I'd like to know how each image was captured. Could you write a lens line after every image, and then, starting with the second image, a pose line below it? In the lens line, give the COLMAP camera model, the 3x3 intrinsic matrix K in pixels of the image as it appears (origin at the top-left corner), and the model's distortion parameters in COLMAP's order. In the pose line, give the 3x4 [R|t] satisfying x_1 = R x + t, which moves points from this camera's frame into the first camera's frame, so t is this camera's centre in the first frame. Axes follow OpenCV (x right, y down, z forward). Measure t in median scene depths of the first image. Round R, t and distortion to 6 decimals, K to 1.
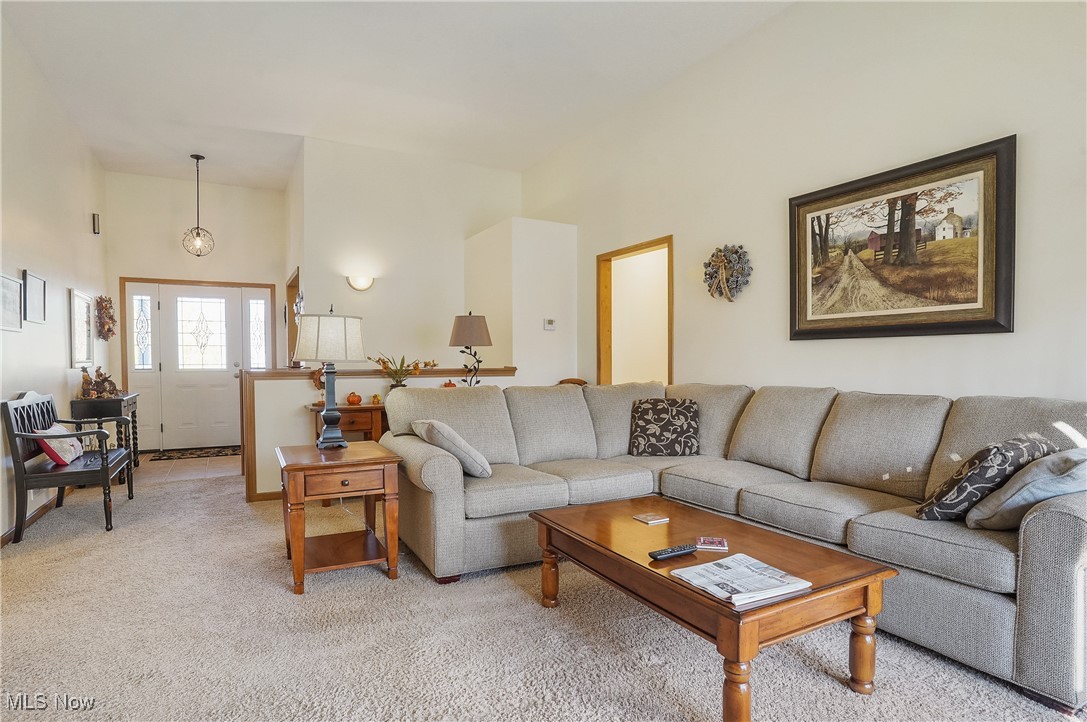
lens RADIAL K [[569.8, 0, 537.7], [0, 569.8, 378.3], [0, 0, 1]] dist [-0.044839, 0.009603]
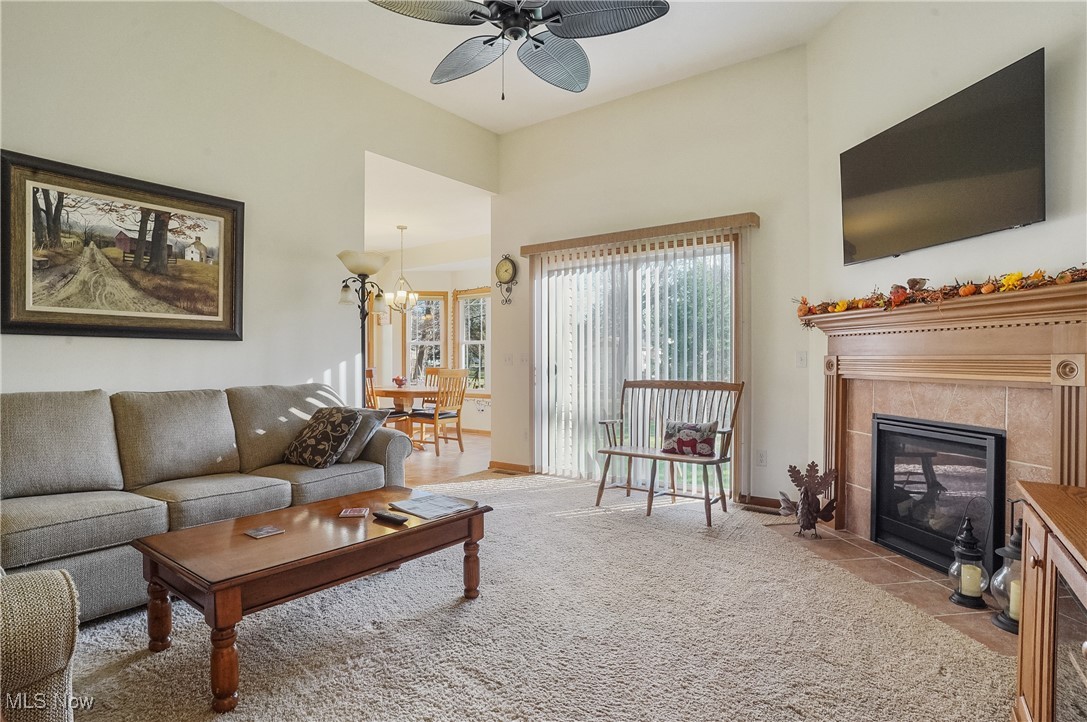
lens RADIAL K [[569.8, 0, 541.8], [0, 569.8, 363.3], [0, 0, 1]] dist [-0.044839, 0.009603]
pose [[-0.419633, -0.003910, 0.907685, -0.657178], [0.022482, 0.999639, 0.014699, -0.025557], [-0.907415, 0.026574, -0.419394, 0.780347]]
